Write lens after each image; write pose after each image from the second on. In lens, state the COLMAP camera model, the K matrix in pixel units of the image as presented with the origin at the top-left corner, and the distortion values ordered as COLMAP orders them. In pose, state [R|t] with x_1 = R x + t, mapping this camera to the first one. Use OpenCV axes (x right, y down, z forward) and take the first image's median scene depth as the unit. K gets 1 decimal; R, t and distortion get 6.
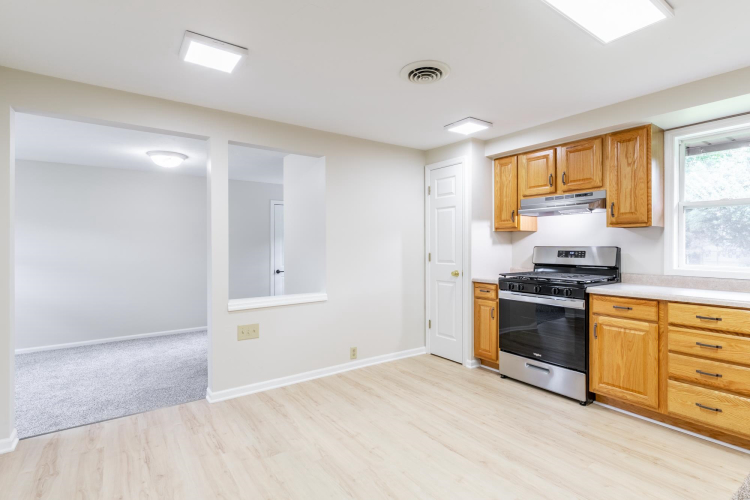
lens RADIAL K [[366.8, 0, 374.6], [0, 366.8, 246.2], [0, 0, 1]] dist [-0.001687, 0.000023]
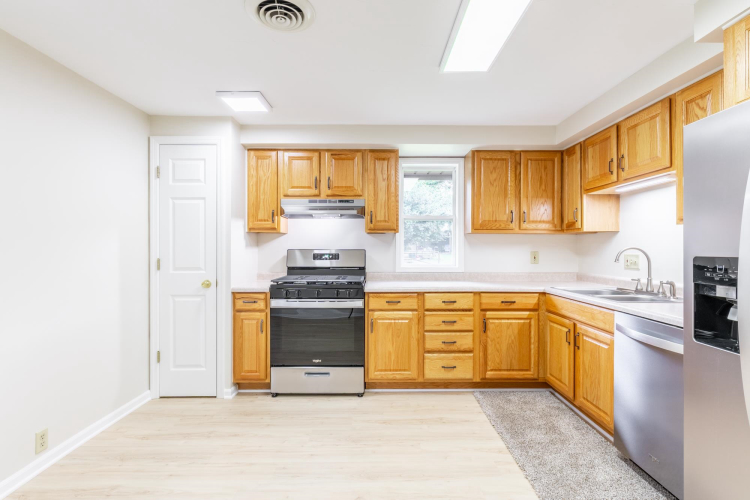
lens RADIAL K [[366.3, 0, 375.0], [0, 366.3, 250.0], [0, 0, 1]] dist [-0.002270, 0.001035]
pose [[0.572996, -0.002553, 0.819554, -0.258162], [-0.000211, 0.999995, 0.003262, -0.000777], [-0.819558, -0.002042, 0.572993, 0.312487]]
